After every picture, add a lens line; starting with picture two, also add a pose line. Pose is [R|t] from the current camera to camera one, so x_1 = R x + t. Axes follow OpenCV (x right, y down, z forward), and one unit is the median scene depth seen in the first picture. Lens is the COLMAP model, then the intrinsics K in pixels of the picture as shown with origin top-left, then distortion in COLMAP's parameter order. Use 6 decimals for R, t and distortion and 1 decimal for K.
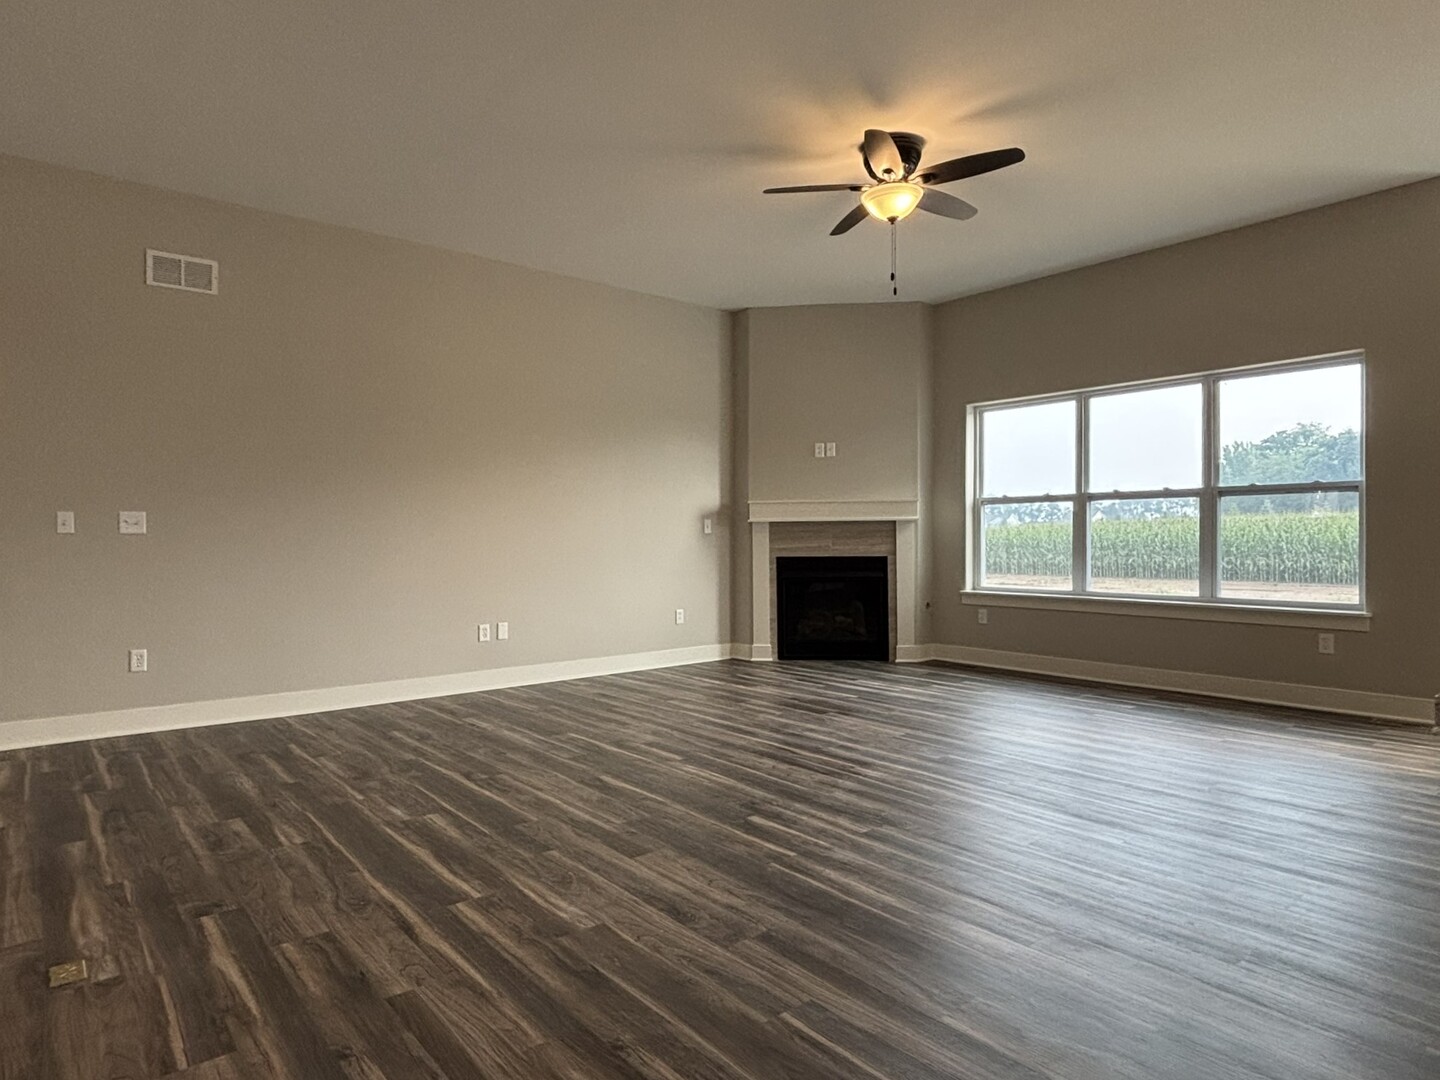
lens RADIAL K [[839.4, 0, 720.0], [0, 839.4, 540.0], [0, 0, 1]] dist [0.056760, -0.087848]
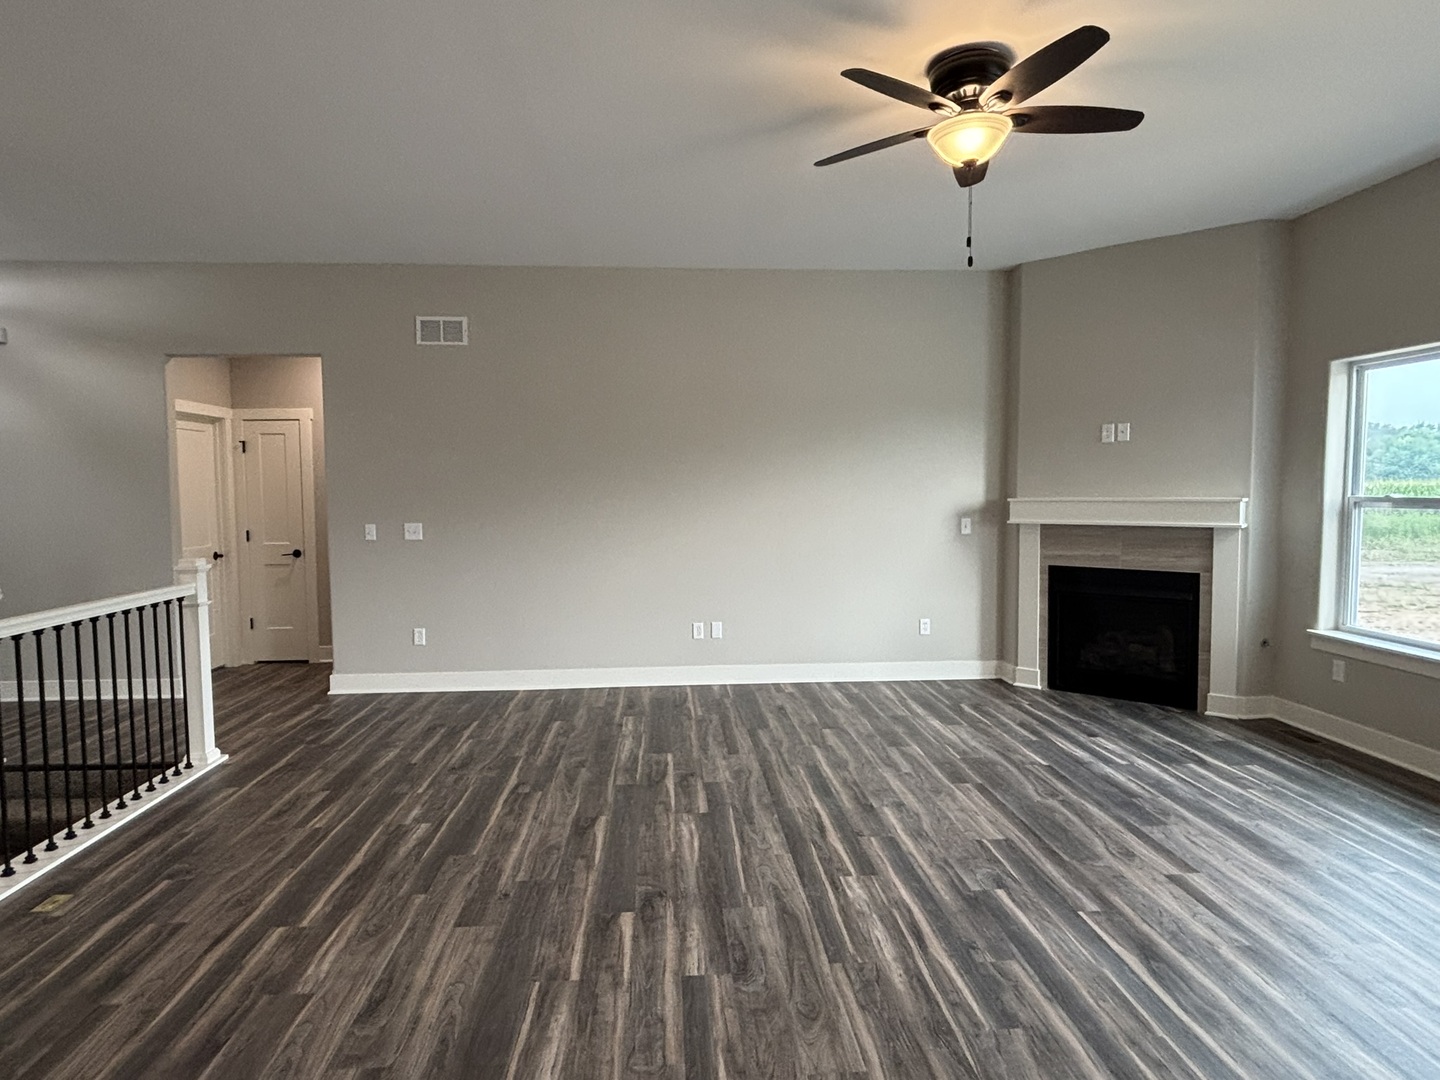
lens RADIAL K [[816.0, 0, 720.0], [0, 816.0, 540.0], [0, 0, 1]] dist [0.024168, -0.038776]
pose [[0.813069, 0.037005, -0.580990, 0.334585], [0.000477, 0.997935, 0.064229, -0.069772], [0.582167, -0.052499, 0.811373, 0.197886]]
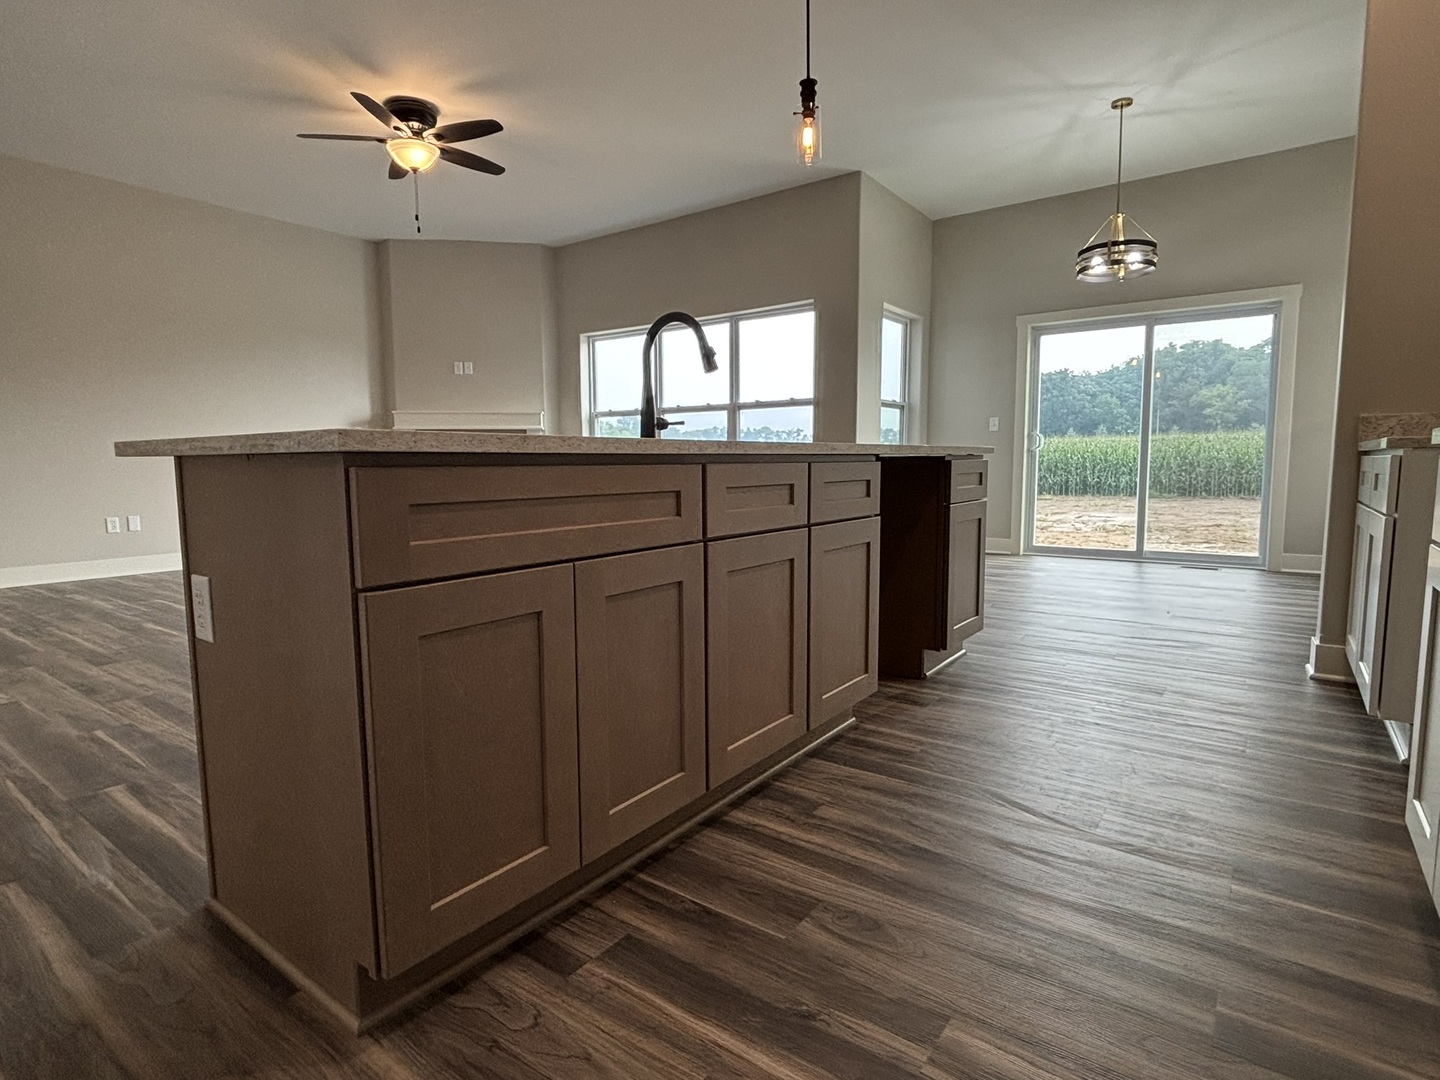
lens RADIAL K [[755.4, 0, 720.0], [0, 755.4, 540.0], [0, 0, 1]] dist [0.000692, -0.010765]
pose [[0.970409, -0.024785, 0.240190, 0.262025], [0.001293, 0.995237, 0.097476, 0.034935], [-0.241462, -0.094281, 0.965819, -0.152714]]
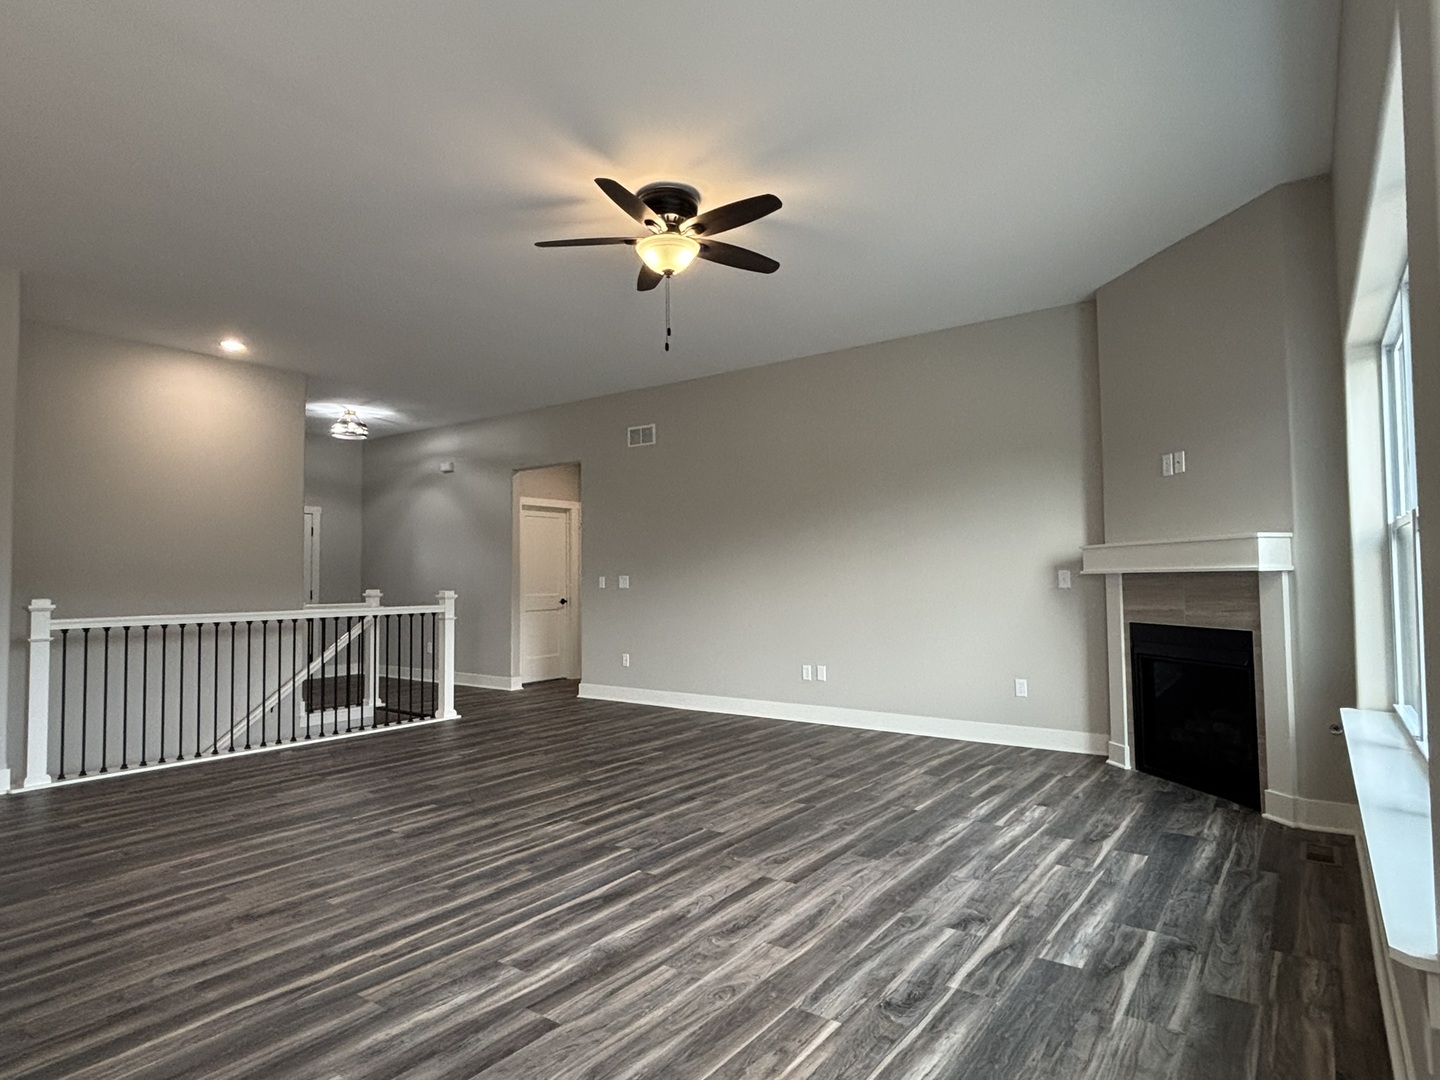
lens RADIAL K [[816.0, 0, 720.0], [0, 816.0, 540.0], [0, 0, 1]] dist [0.024168, -0.038776]
pose [[0.247401, -0.043312, -0.967945, 0.809268], [0.006482, 0.999052, -0.043048, -0.027001], [0.968892, 0.004376, 0.247447, 0.608348]]
